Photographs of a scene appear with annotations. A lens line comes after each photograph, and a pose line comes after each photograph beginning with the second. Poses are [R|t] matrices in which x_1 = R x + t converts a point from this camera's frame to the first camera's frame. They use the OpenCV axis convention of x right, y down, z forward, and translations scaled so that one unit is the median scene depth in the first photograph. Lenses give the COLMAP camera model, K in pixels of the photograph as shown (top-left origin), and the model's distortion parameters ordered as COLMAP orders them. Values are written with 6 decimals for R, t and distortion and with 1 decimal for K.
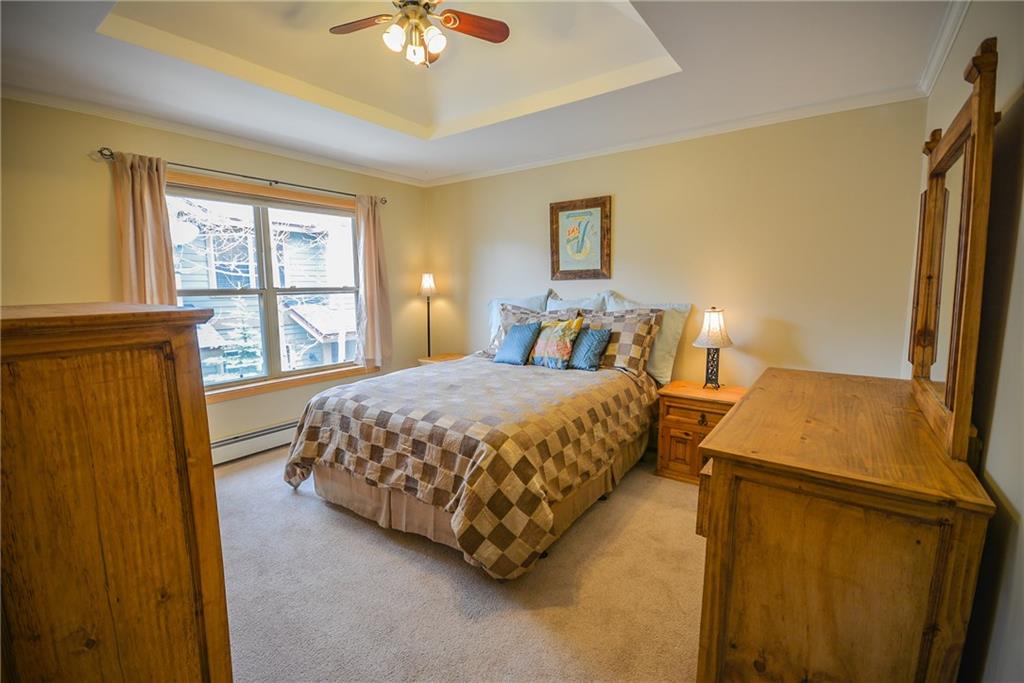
lens RADIAL K [[456.8, 0, 507.5], [0, 456.8, 337.0], [0, 0, 1]] dist [-0.007580, -0.000576]
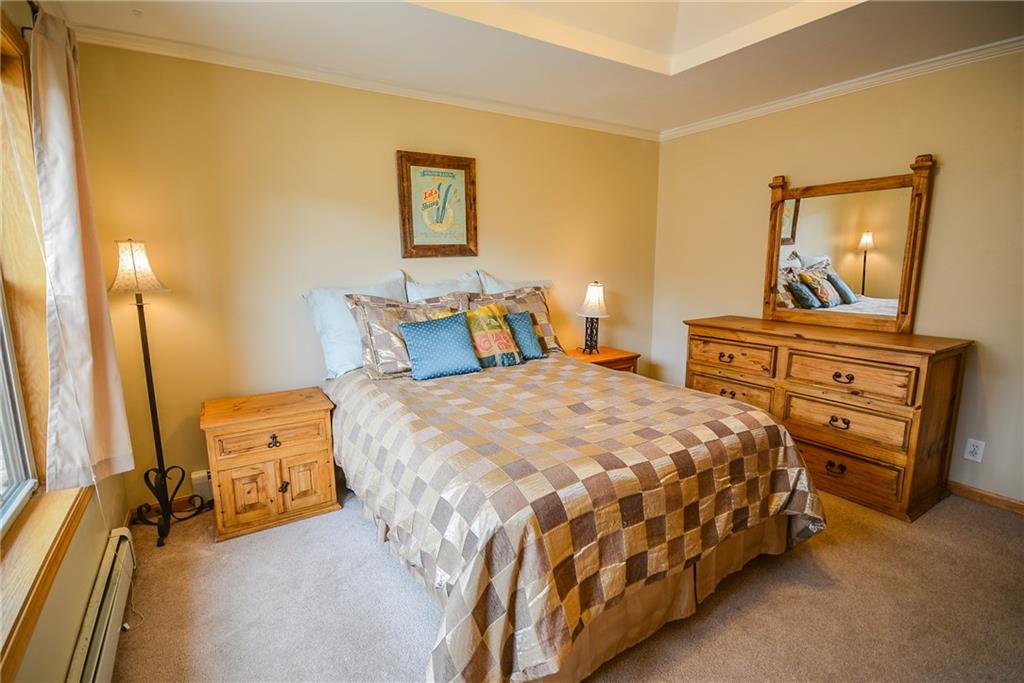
lens RADIAL K [[486.3, 0, 508.7], [0, 486.3, 338.9], [0, 0, 1]] dist [-0.006474, 0.000434]
pose [[0.362727, -0.149692, 0.919794, -0.624680], [0.119125, 0.986365, 0.113548, -0.069692], [-0.924250, 0.068384, 0.375614, 0.604074]]
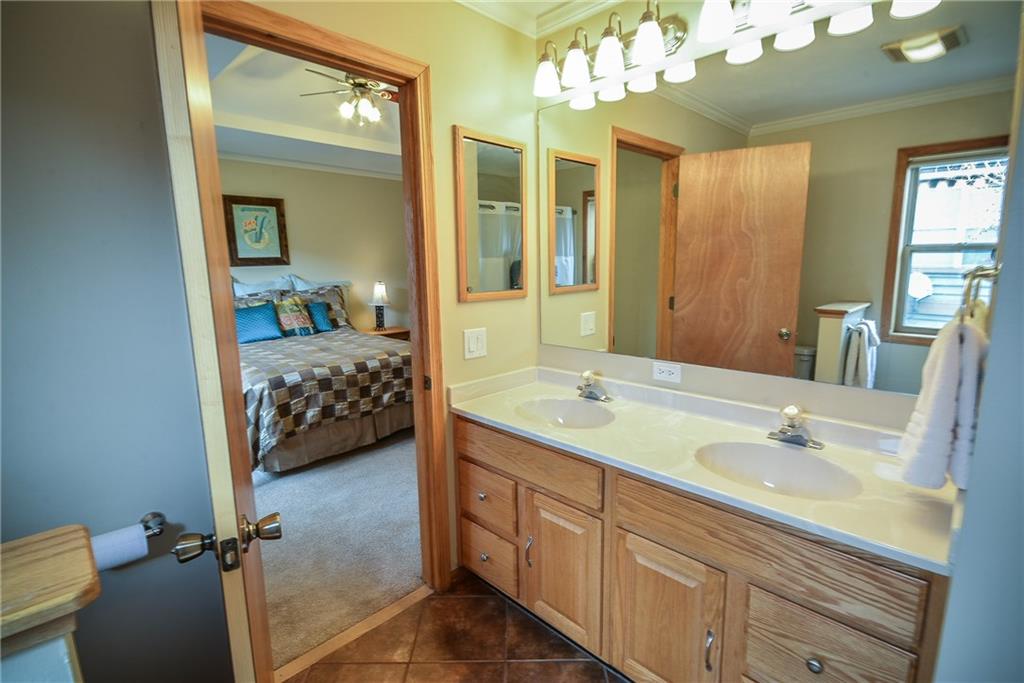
lens RADIAL K [[478.3, 0, 514.1], [0, 478.3, 341.9], [0, 0, 1]] dist [0.000190, 0.000318]
pose [[0.143168, -0.161831, 0.976378, -1.016905], [0.127338, 0.981353, 0.143983, -0.028910], [-0.981472, 0.103717, 0.161105, 0.190960]]
